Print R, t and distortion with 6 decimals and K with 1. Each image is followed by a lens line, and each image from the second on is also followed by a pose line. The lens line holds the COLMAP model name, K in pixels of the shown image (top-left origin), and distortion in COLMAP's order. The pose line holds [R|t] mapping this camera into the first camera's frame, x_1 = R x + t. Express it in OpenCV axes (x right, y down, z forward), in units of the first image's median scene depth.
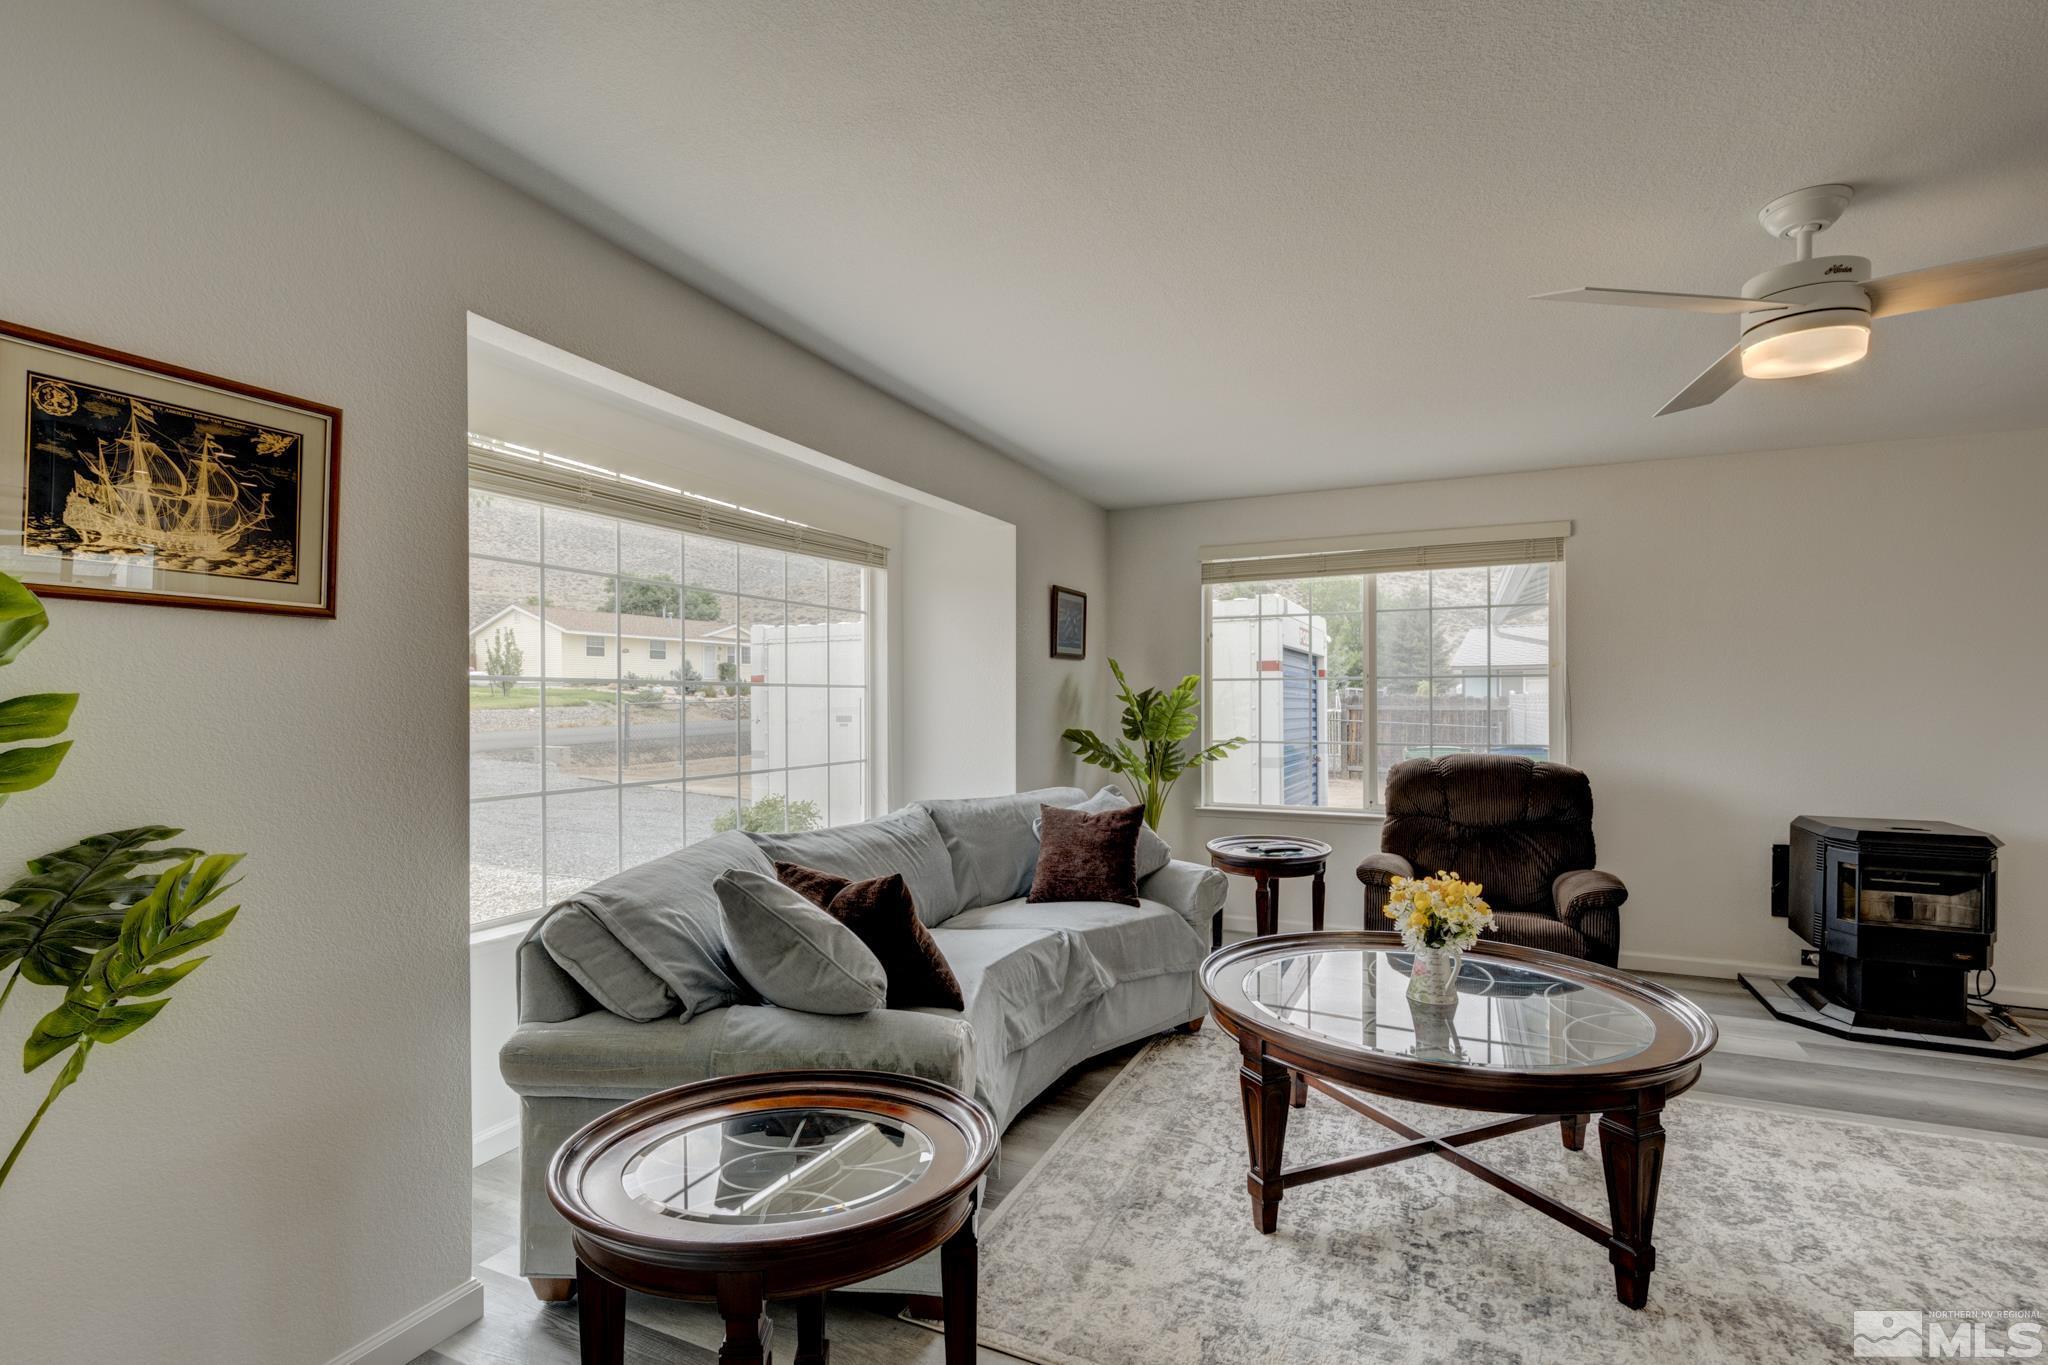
lens RADIAL K [[947.0, 0, 1042.5], [0, 947.0, 706.5], [0, 0, 1]] dist [0.000358, -0.003797]
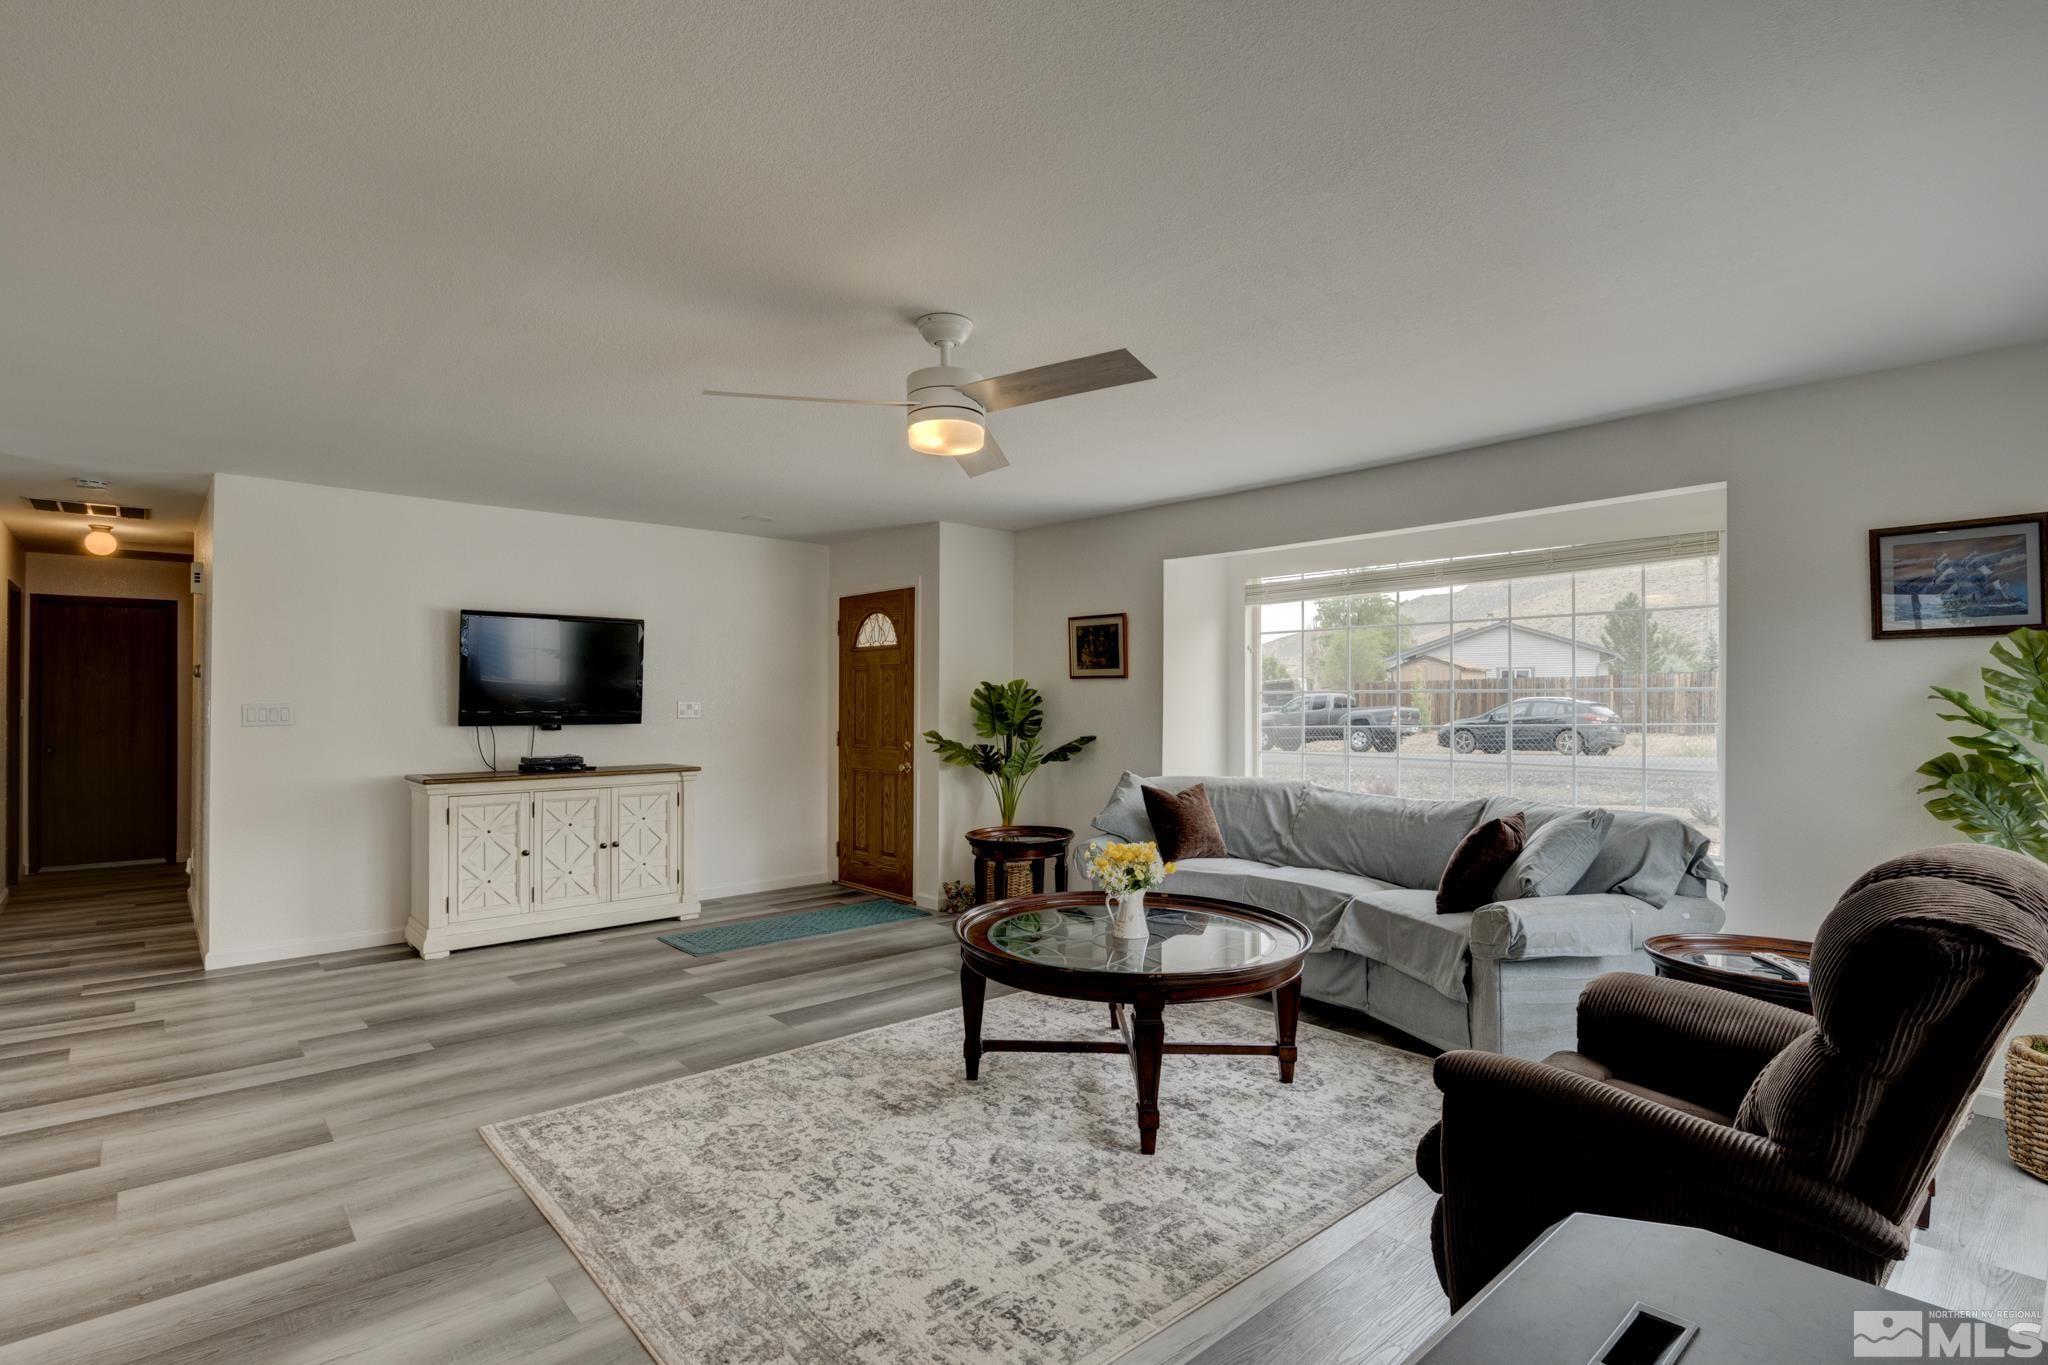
lens RADIAL K [[997.0, 0, 1009.1], [0, 997.0, 690.6], [0, 0, 1]] dist [-0.007756, -0.001718]
pose [[-0.425017, -0.004092, -0.905176, 1.273220], [-0.000327, 0.999990, -0.004367, -0.017195], [0.905185, -0.001559, -0.425014, 1.055450]]
